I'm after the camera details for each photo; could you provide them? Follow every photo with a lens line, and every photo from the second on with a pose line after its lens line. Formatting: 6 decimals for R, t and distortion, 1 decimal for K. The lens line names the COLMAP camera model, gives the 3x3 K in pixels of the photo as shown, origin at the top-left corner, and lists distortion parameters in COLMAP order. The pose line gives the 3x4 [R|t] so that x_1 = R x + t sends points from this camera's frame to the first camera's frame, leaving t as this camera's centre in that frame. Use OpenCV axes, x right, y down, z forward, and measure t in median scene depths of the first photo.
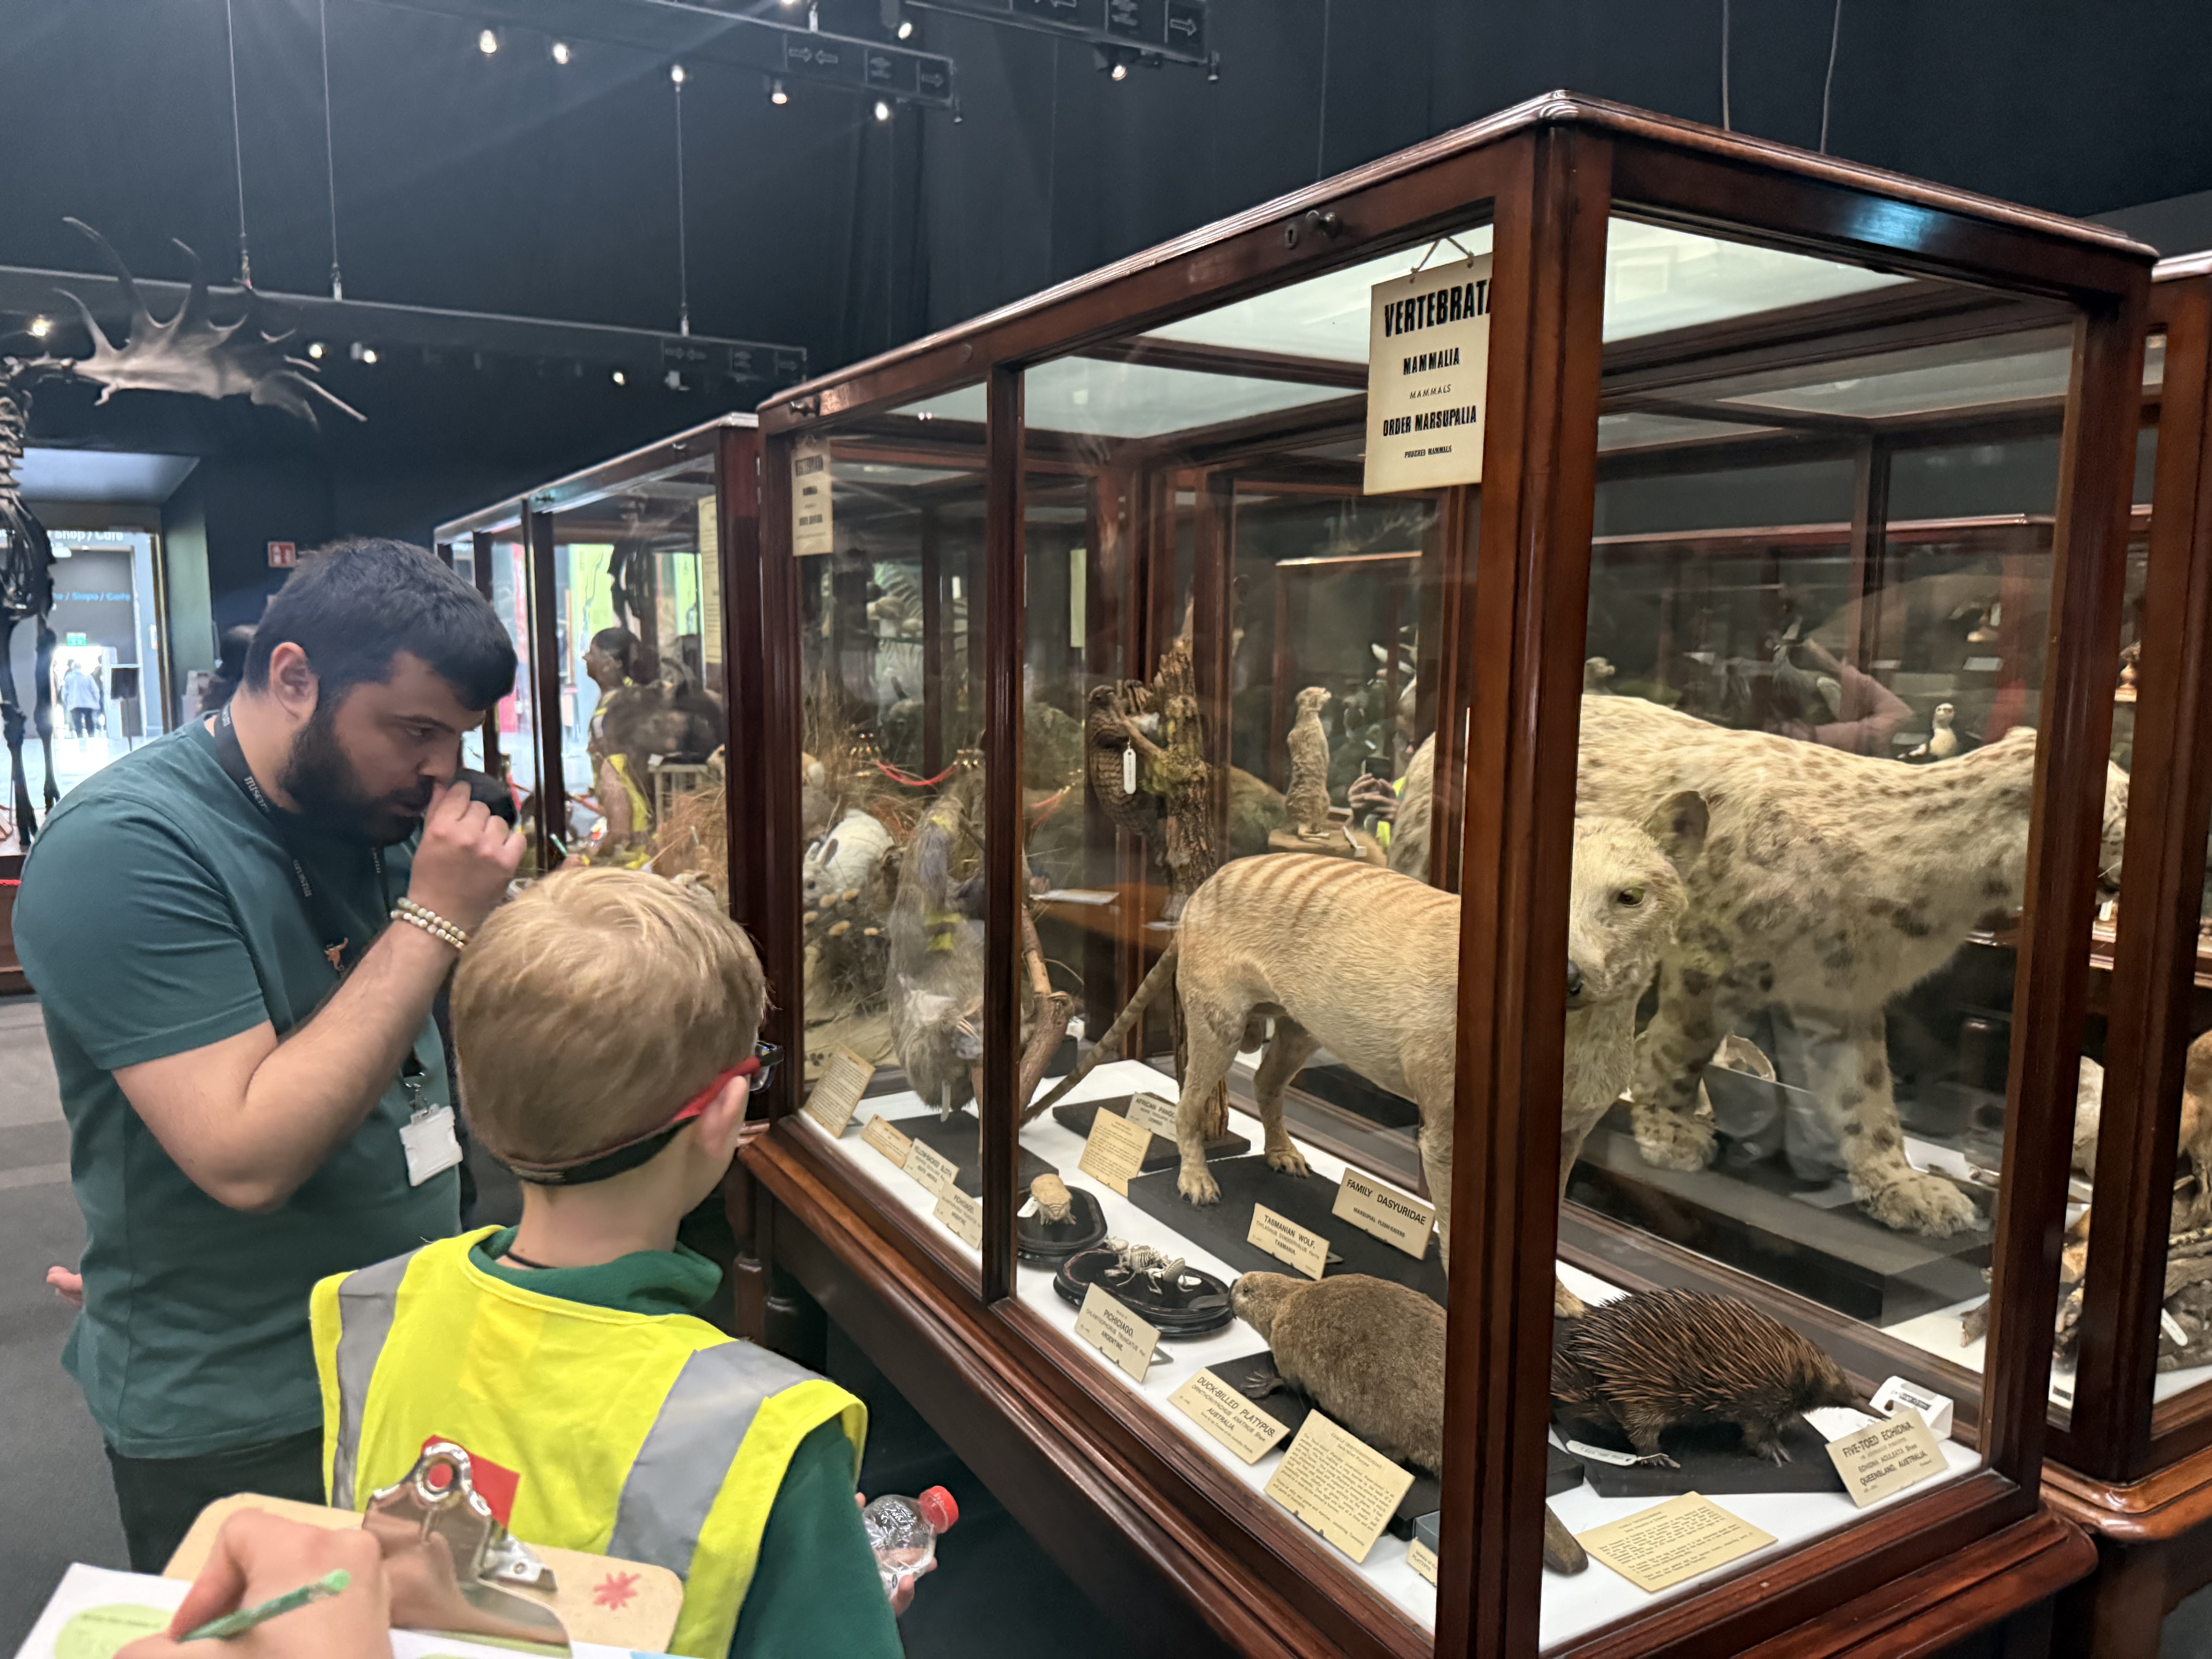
lens RADIAL K [[1544.8, 0, 1106.0], [0, 1544.8, 829.5], [0, 0, 1]] dist [0.201959, -0.338778]
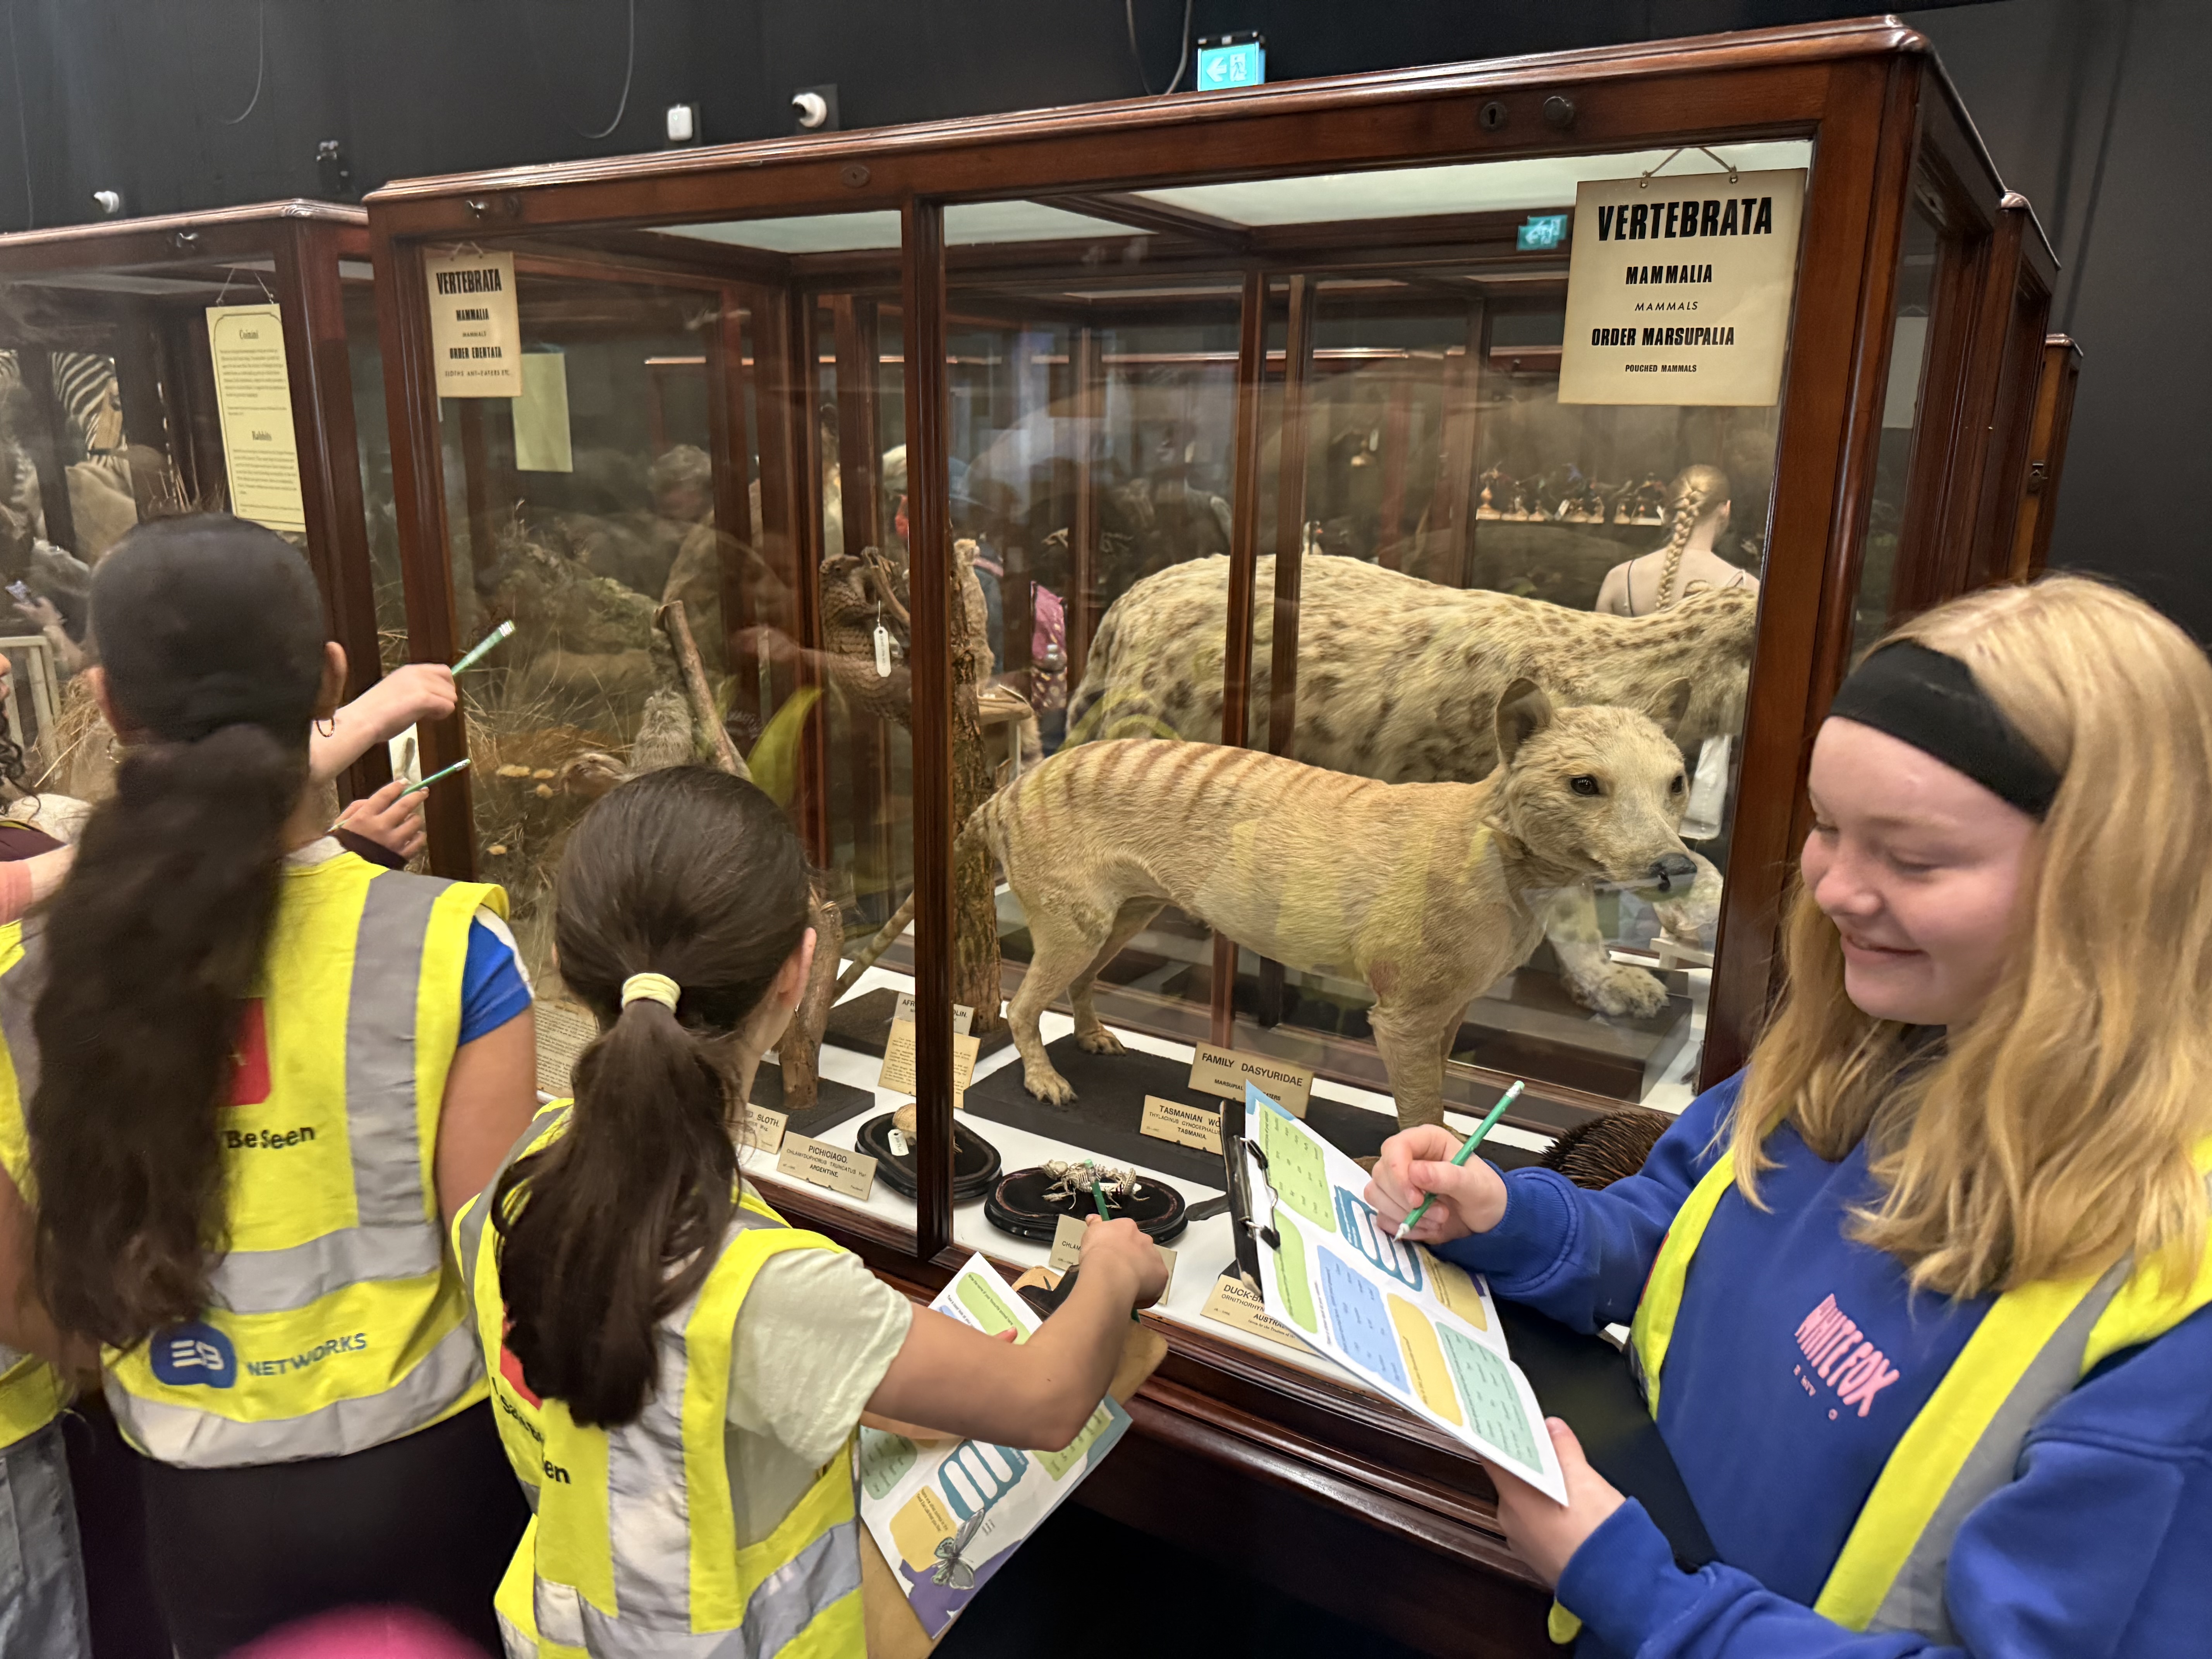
lens RADIAL K [[1544.8, 0, 1106.0], [0, 1544.8, 829.5], [0, 0, 1]] dist [0.201959, -0.338778]
pose [[0.892798, -0.107210, 0.437513, -0.343624], [0.051420, 0.989172, 0.137461, -0.066330], [-0.447513, -0.100228, 0.888643, 0.149391]]
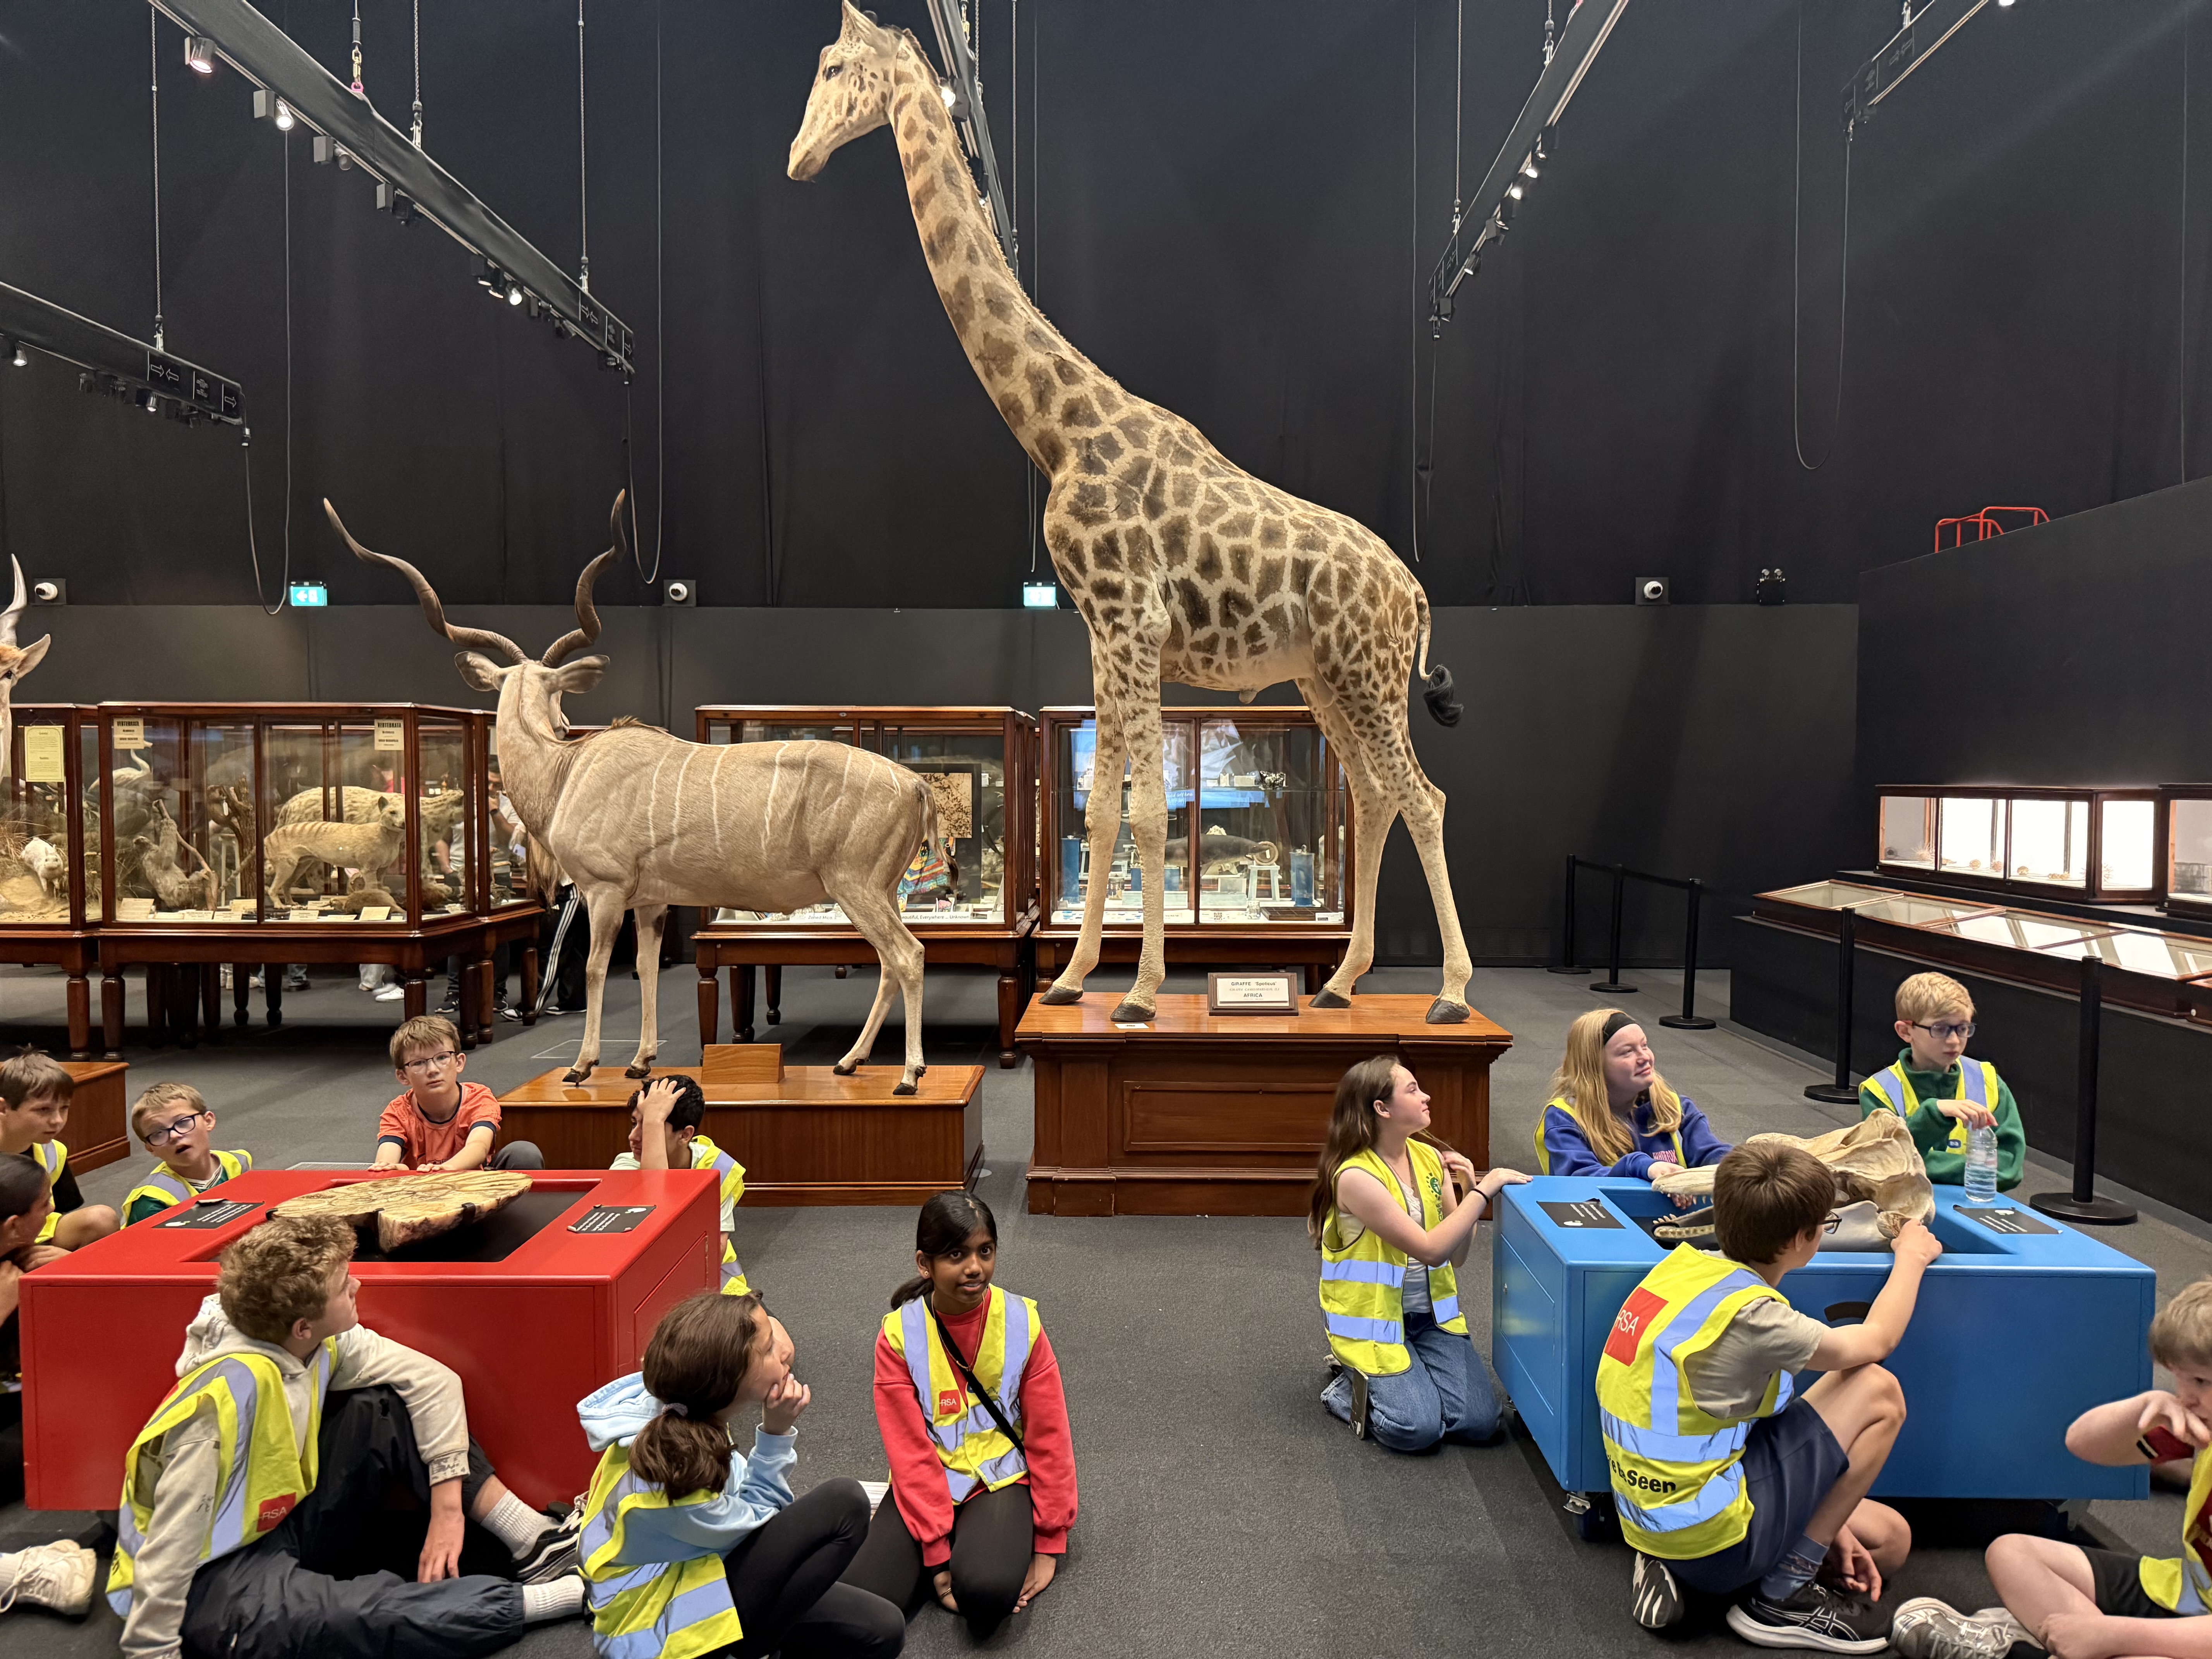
lens RADIAL K [[1544.8, 0, 1106.0], [0, 1544.8, 829.5], [0, 0, 1]] dist [0.201959, -0.338778]
pose [[0.533245, -0.039717, 0.845028, -2.490334], [0.109267, 0.993763, -0.022244, 0.387995], [-0.838875, 0.104196, 0.534259, -3.307149]]
